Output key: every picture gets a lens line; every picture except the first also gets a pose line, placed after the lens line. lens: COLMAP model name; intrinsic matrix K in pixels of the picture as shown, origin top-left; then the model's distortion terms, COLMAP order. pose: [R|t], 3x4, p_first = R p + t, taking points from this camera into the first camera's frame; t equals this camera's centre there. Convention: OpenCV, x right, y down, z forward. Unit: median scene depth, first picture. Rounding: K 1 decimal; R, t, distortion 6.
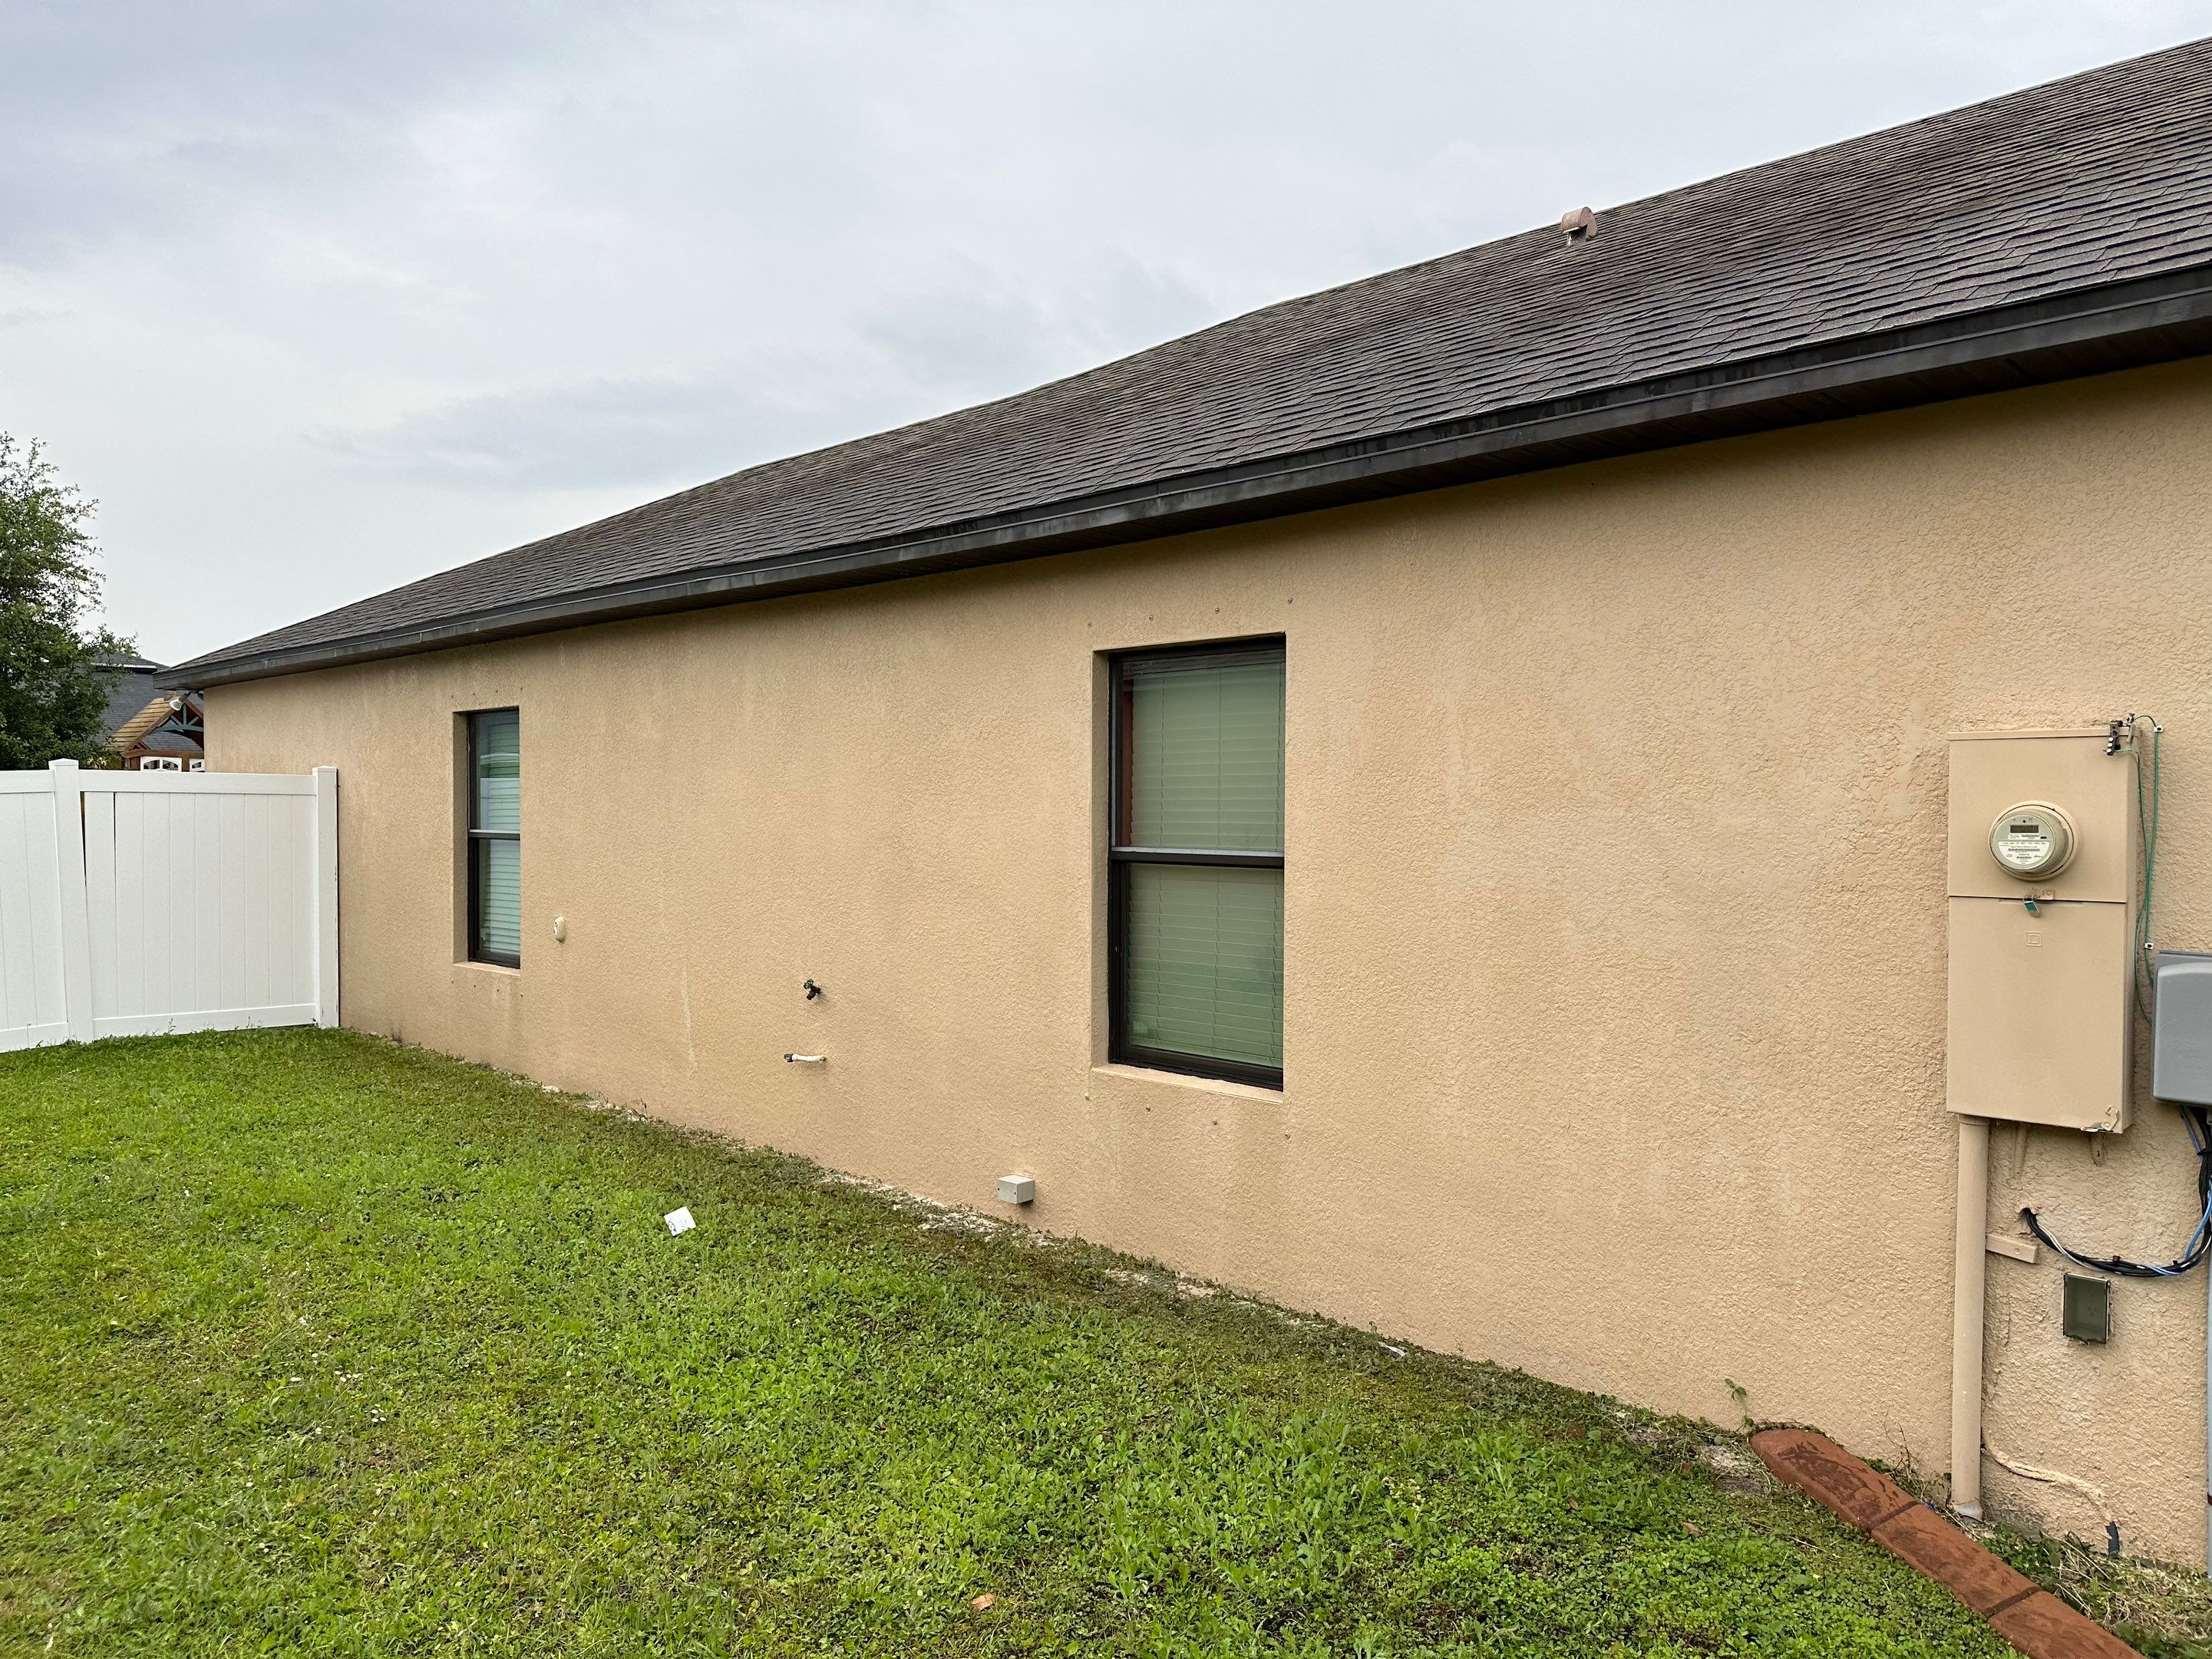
lens RADIAL K [[1517.3, 0, 1129.6], [0, 1517.3, 835.7], [0, 0, 1]] dist [0.123182, -0.176116]
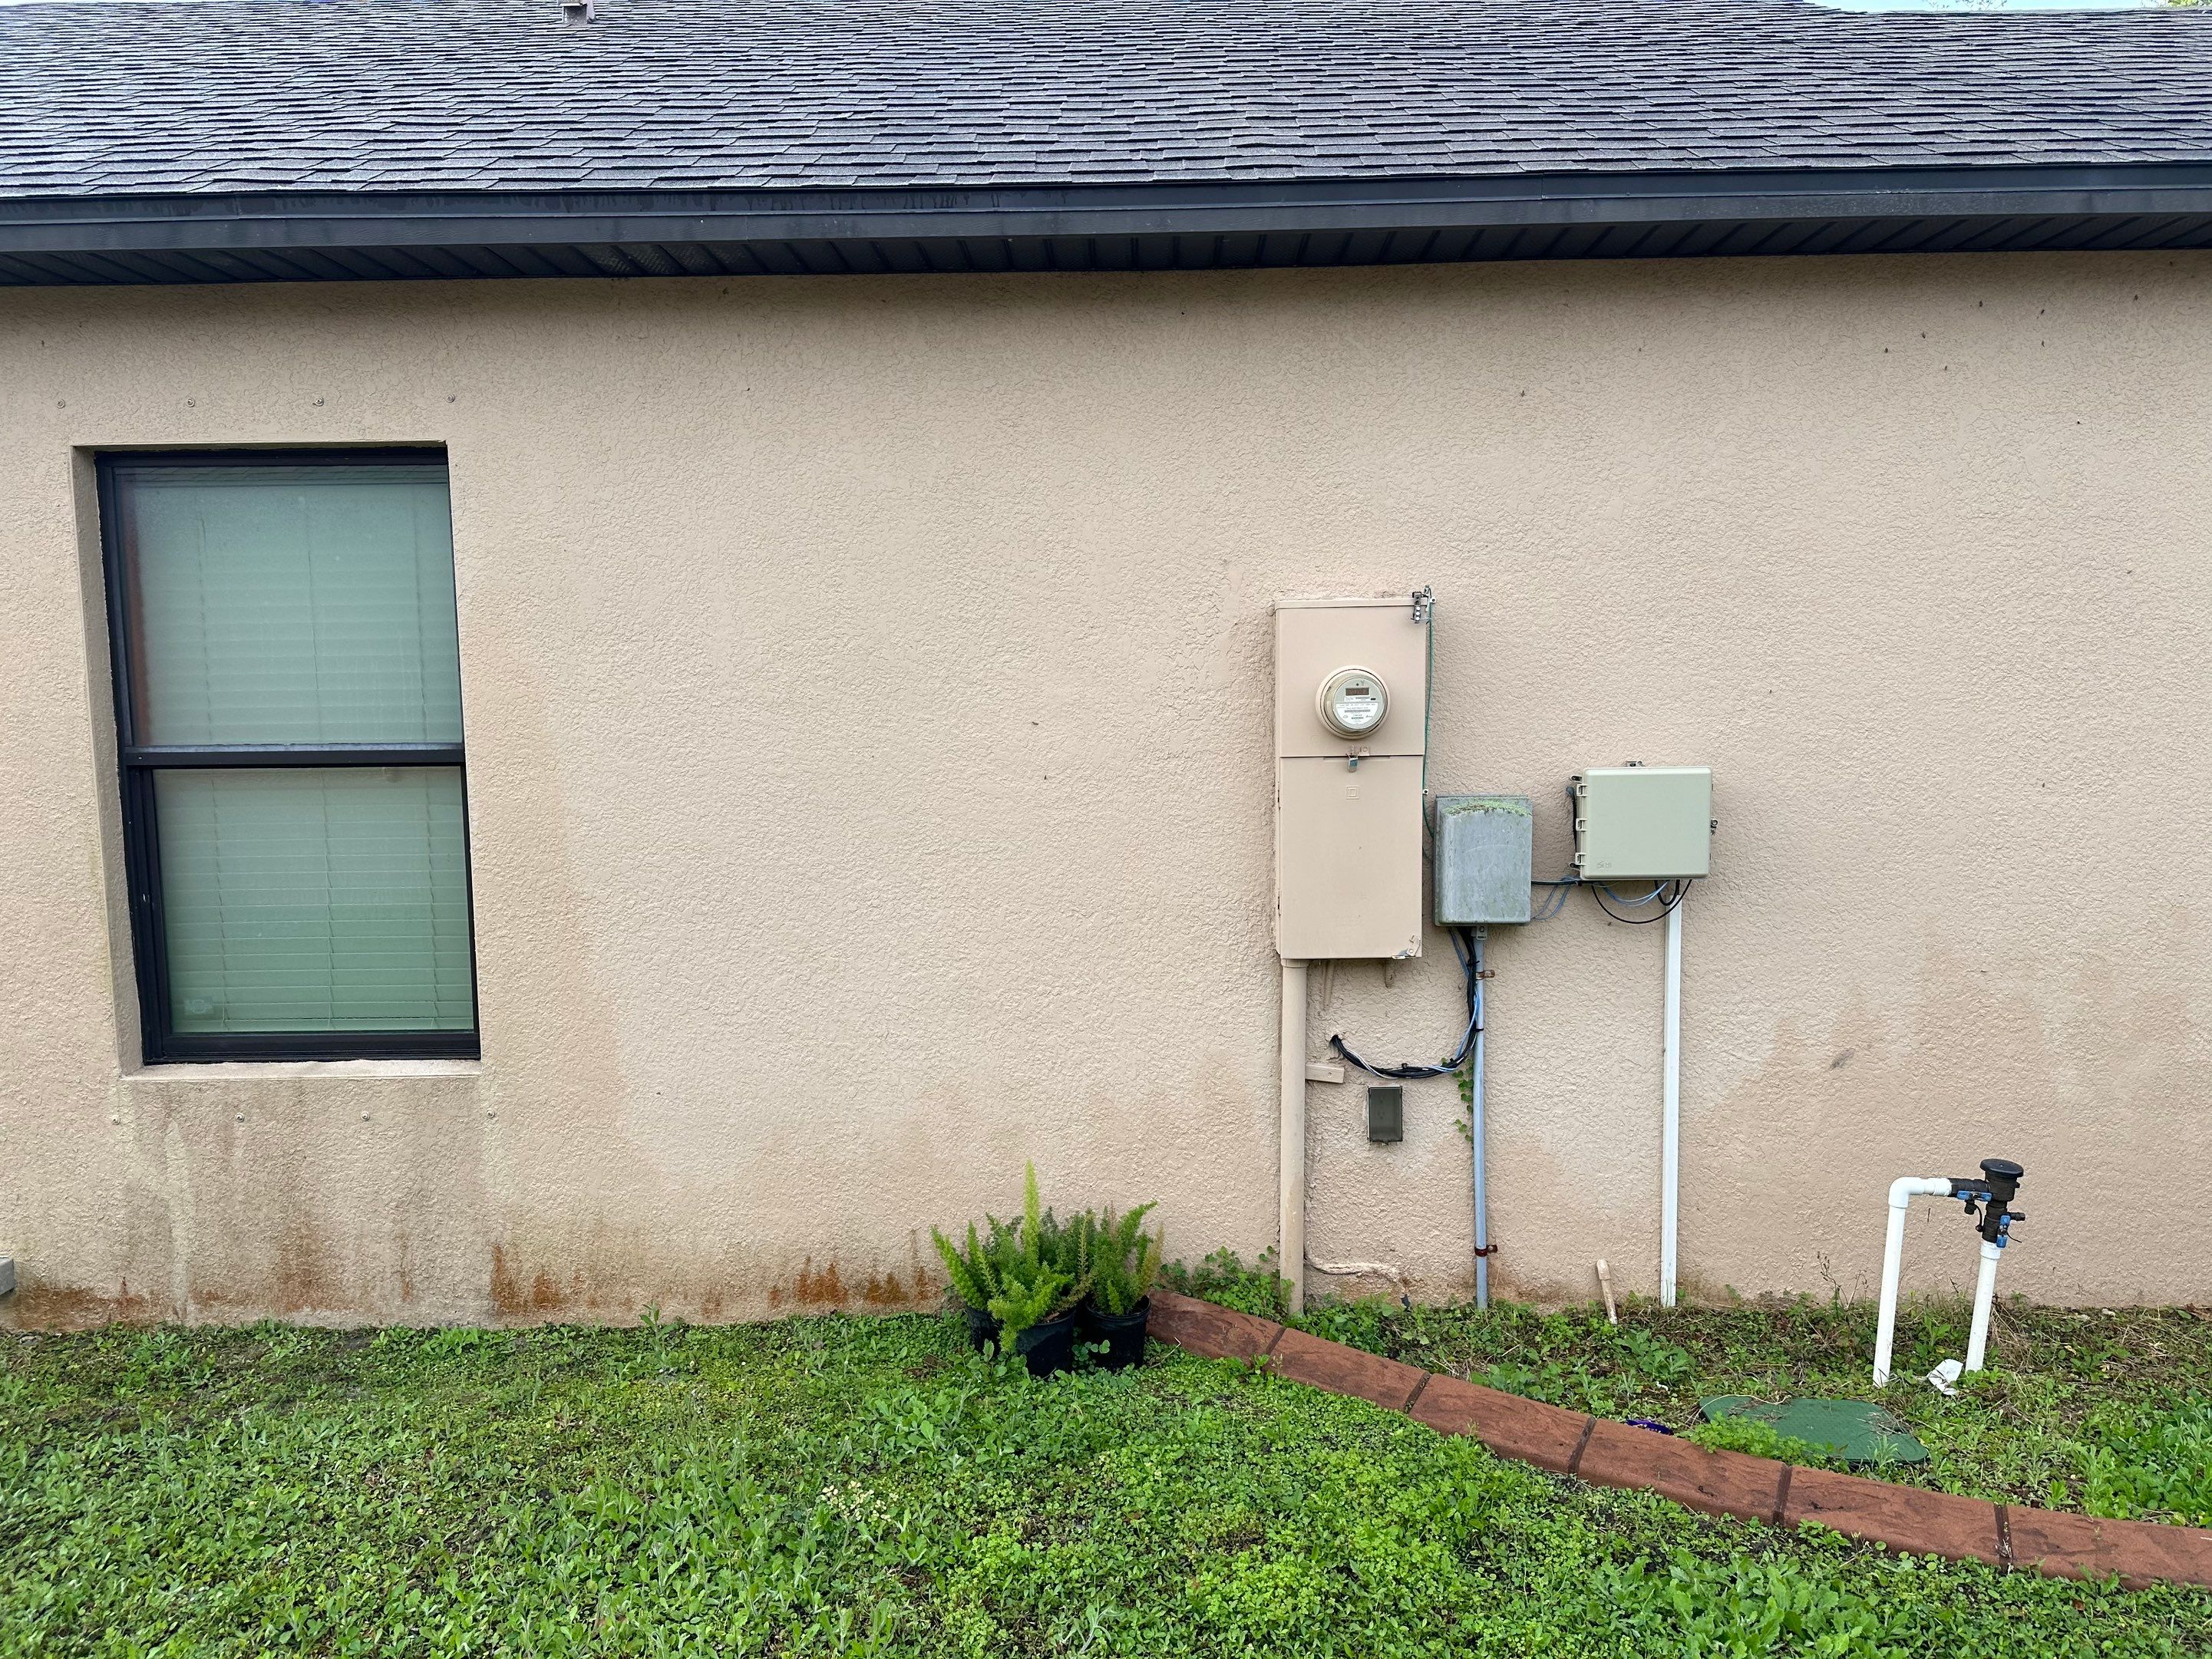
lens RADIAL K [[1517.3, 0, 1129.6], [0, 1517.3, 835.7], [0, 0, 1]] dist [0.123182, -0.176116]
pose [[0.721384, -0.082369, 0.687619, -0.200733], [0.028629, 0.995600, 0.089226, -0.002387], [-0.691943, -0.044681, 0.720568, 0.243791]]
